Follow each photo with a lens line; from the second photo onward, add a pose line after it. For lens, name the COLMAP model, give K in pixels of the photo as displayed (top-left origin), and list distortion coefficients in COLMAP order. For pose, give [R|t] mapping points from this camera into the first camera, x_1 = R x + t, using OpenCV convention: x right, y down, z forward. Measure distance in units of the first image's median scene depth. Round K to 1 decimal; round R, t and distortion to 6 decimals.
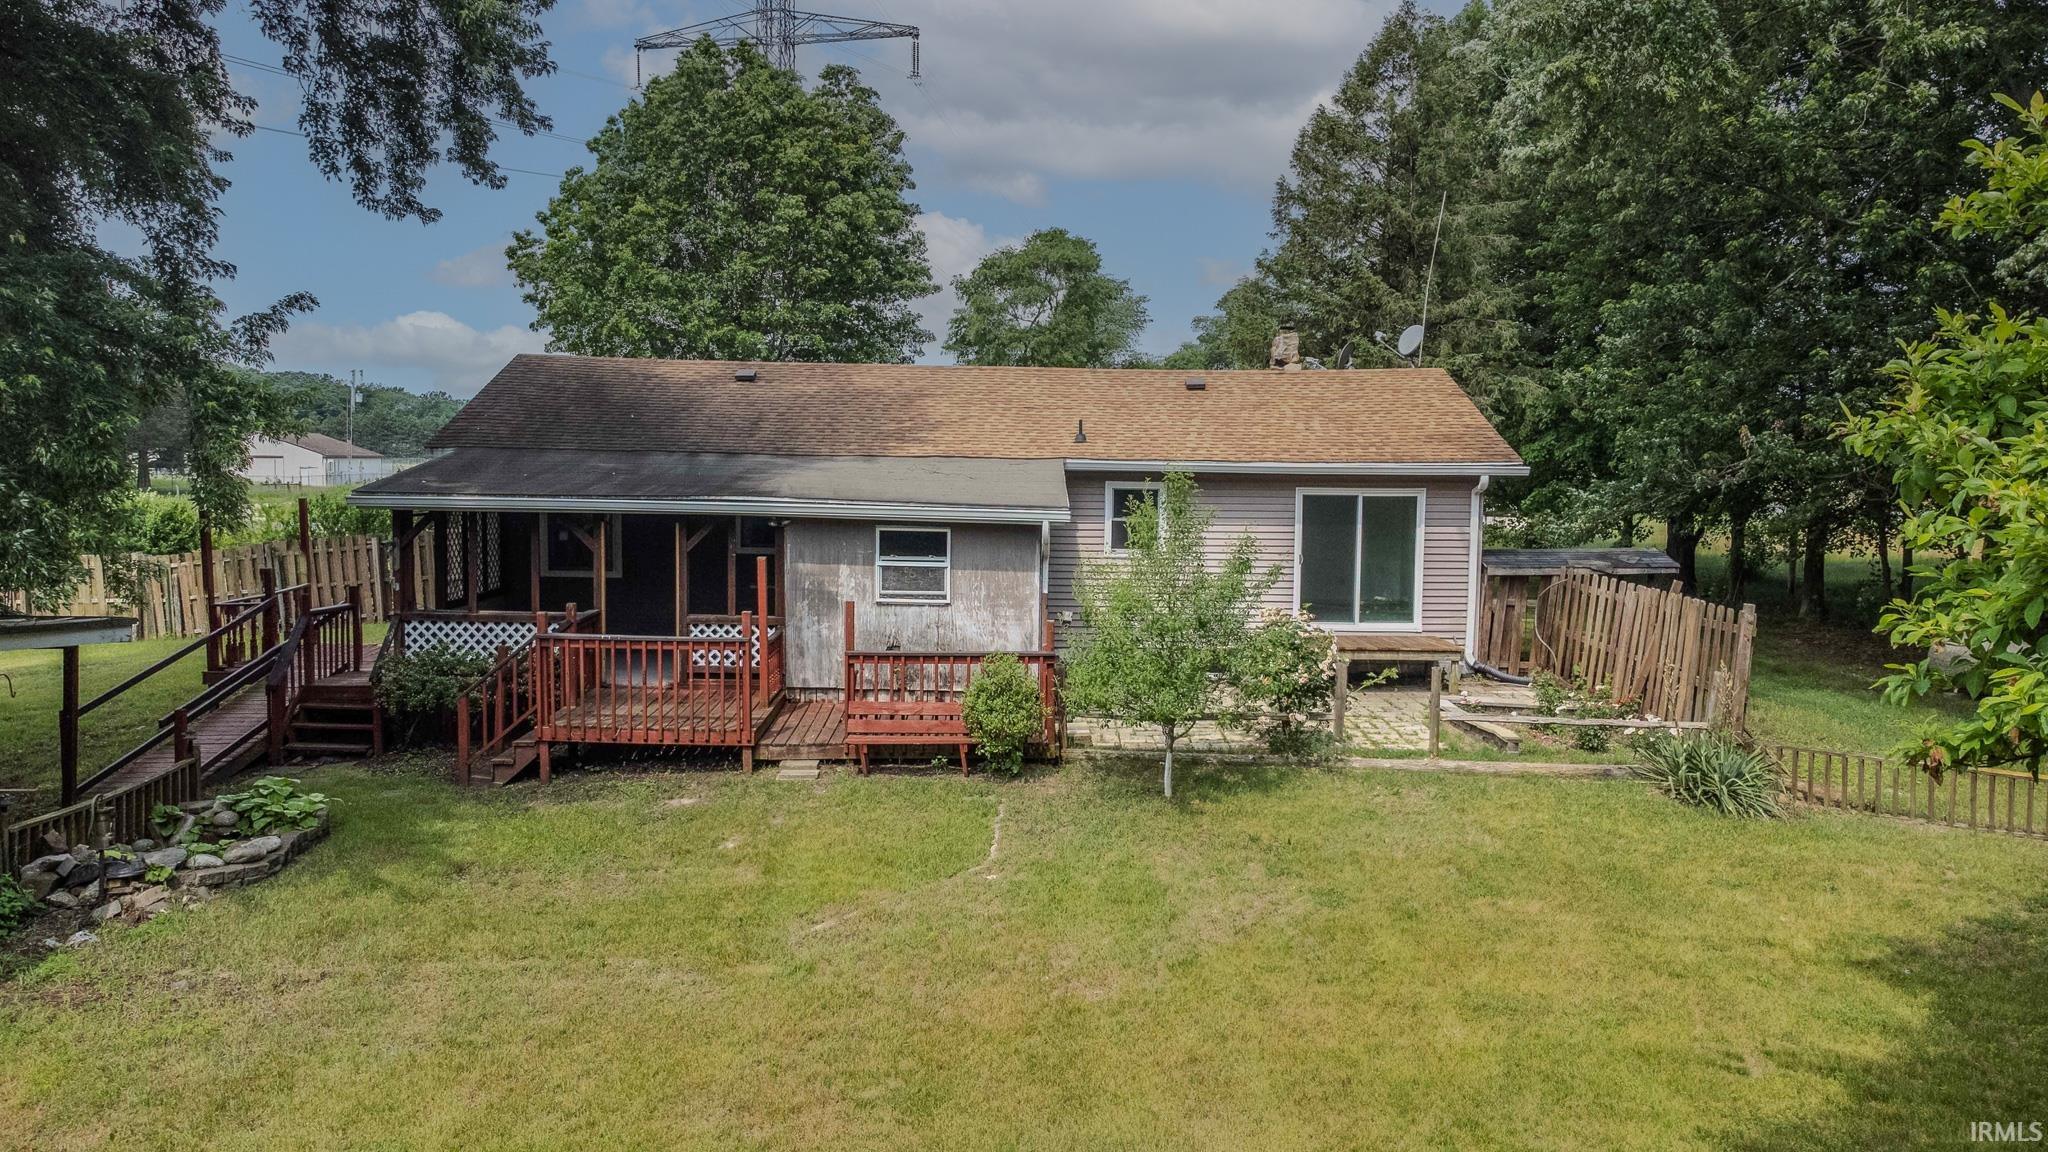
lens RADIAL K [[1576.5, 0, 1000.9], [0, 1576.5, 581.1], [0, 0, 1]] dist [-0.001957, 0.158370]
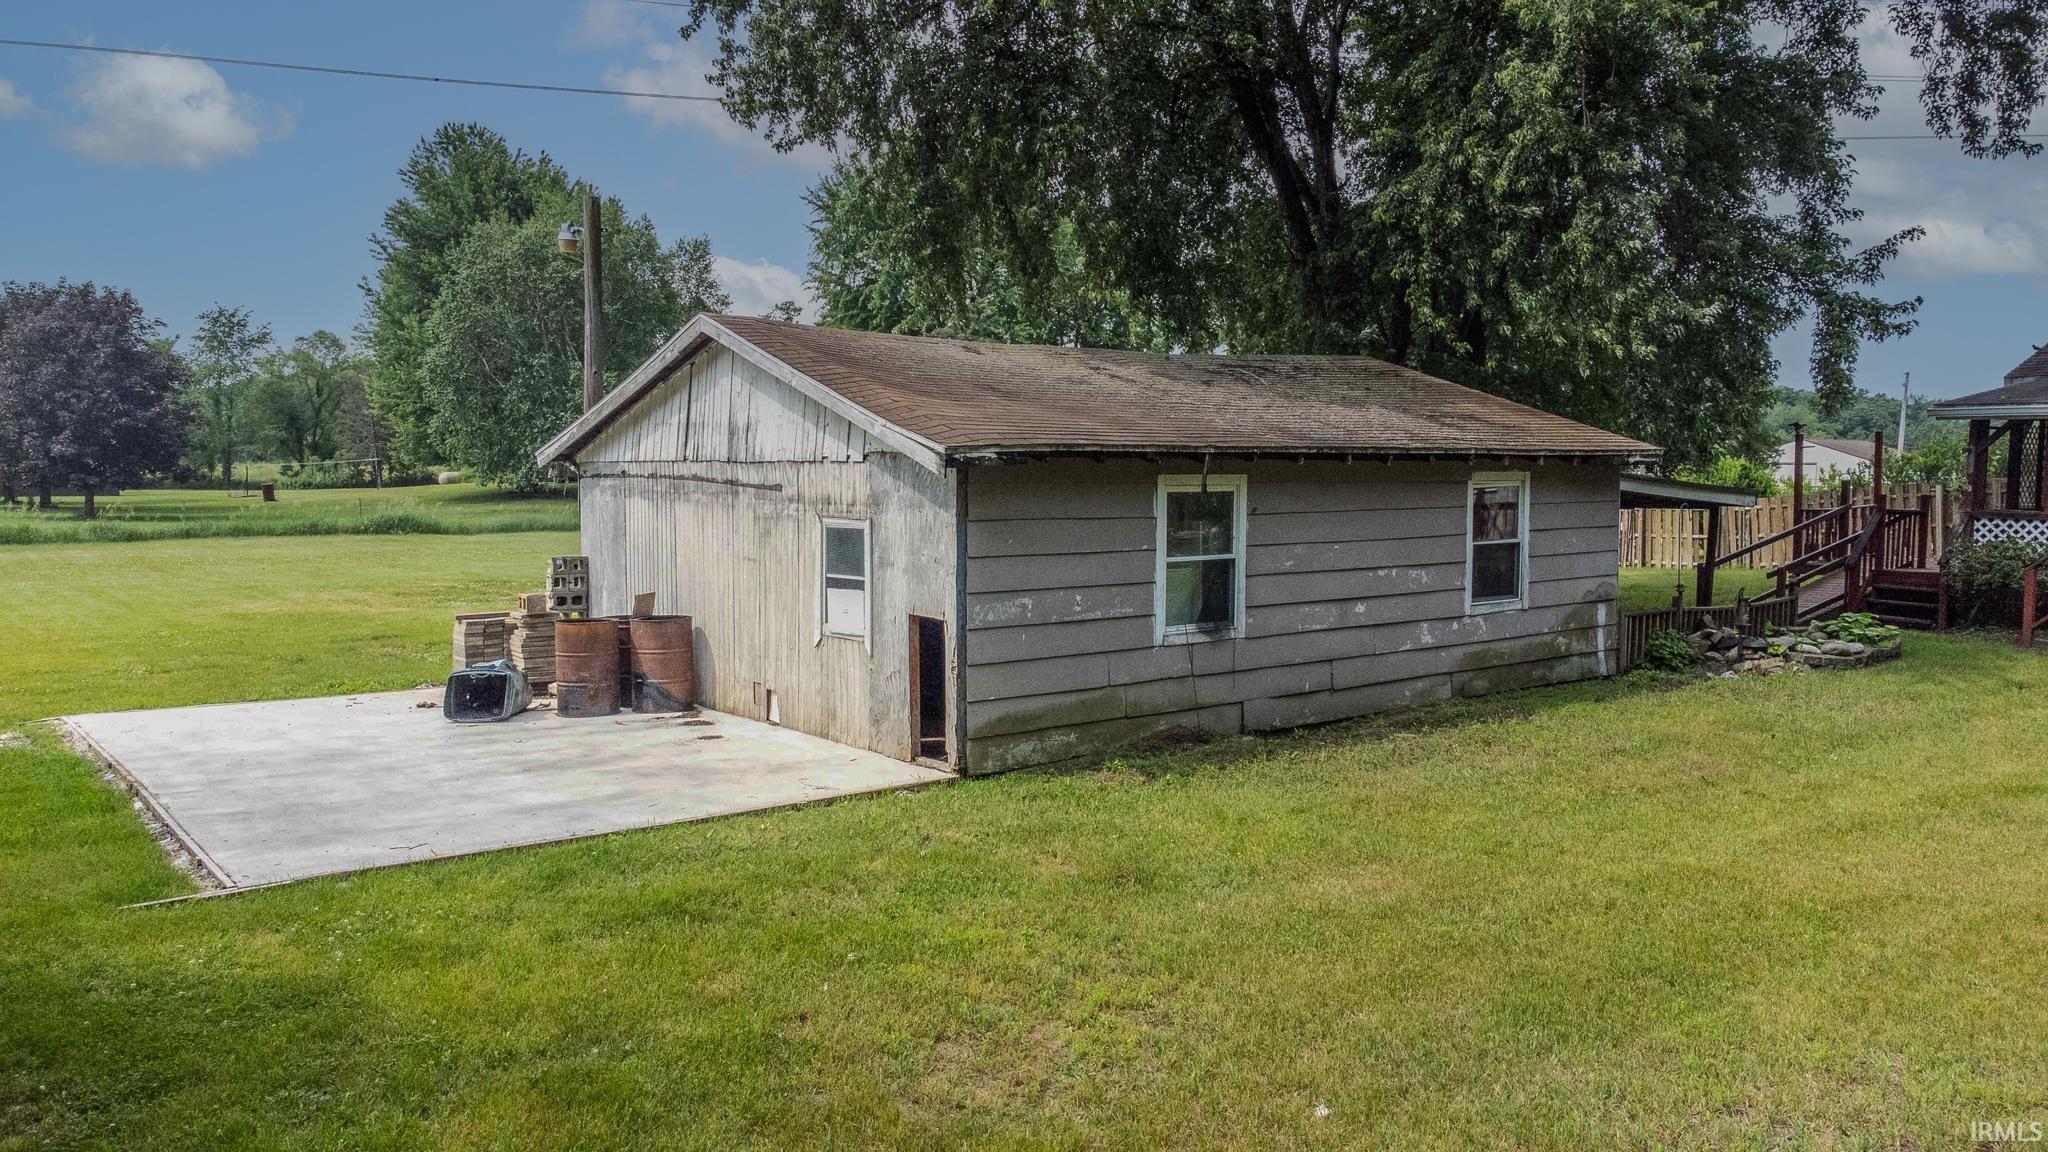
lens RADIAL K [[1558.7, 0, 991.9], [0, 1558.7, 572.6], [0, 0, 1]] dist [0.042037, -0.000922]
pose [[0.613849, 0.049884, -0.787846, 0.108414], [-0.061250, 0.998003, 0.015467, 0.106822], [0.787044, 0.038761, 0.615678, -0.313396]]
